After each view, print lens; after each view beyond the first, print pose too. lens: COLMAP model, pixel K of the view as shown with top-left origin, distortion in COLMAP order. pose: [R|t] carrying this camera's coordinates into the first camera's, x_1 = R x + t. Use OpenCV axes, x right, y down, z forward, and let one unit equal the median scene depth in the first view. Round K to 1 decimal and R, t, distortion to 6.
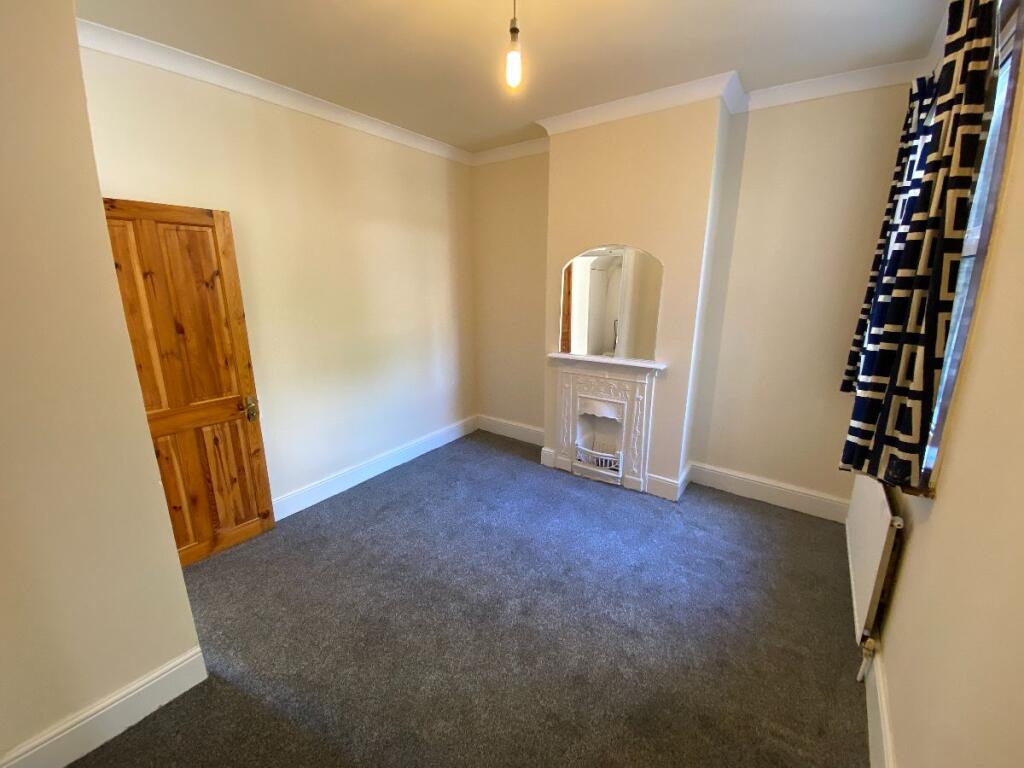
lens RADIAL K [[415.6, 0, 512.0], [0, 415.6, 384.0], [0, 0, 1]] dist [0.001197, -0.000173]
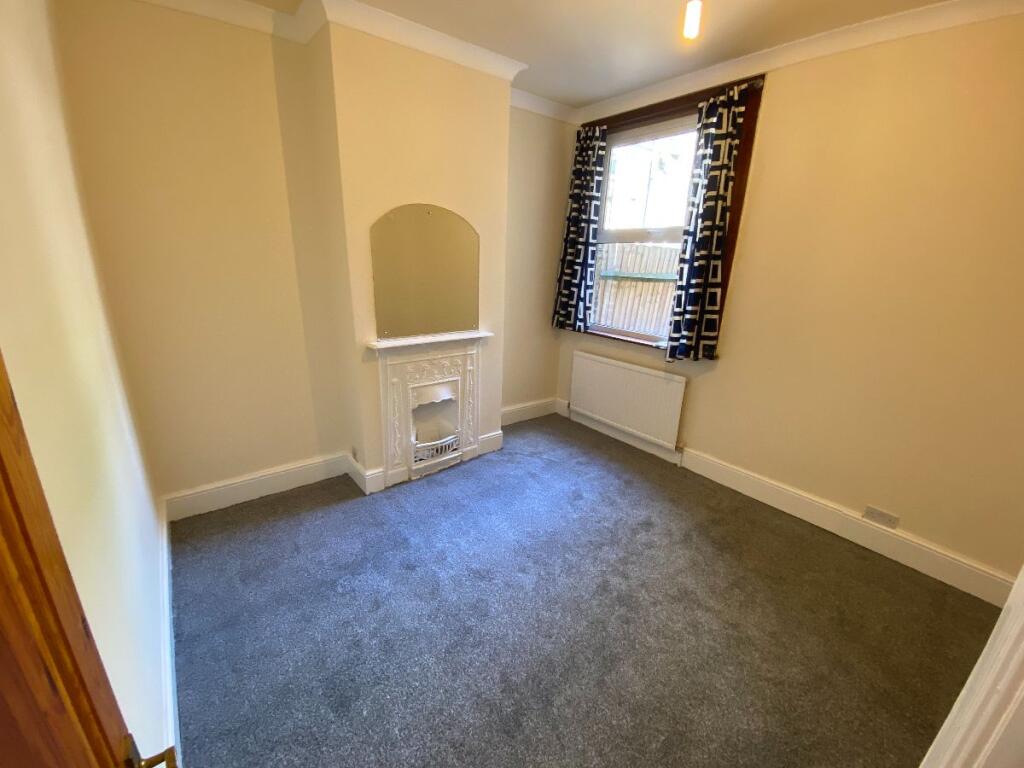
lens RADIAL K [[415.6, 0, 512.0], [0, 415.6, 384.0], [0, 0, 1]] dist [0.001197, -0.000173]
pose [[0.286148, -0.287059, 0.914175, -0.557818], [0.203078, 0.950564, 0.234919, -0.138488], [-0.936418, 0.118428, 0.330297, 0.552606]]
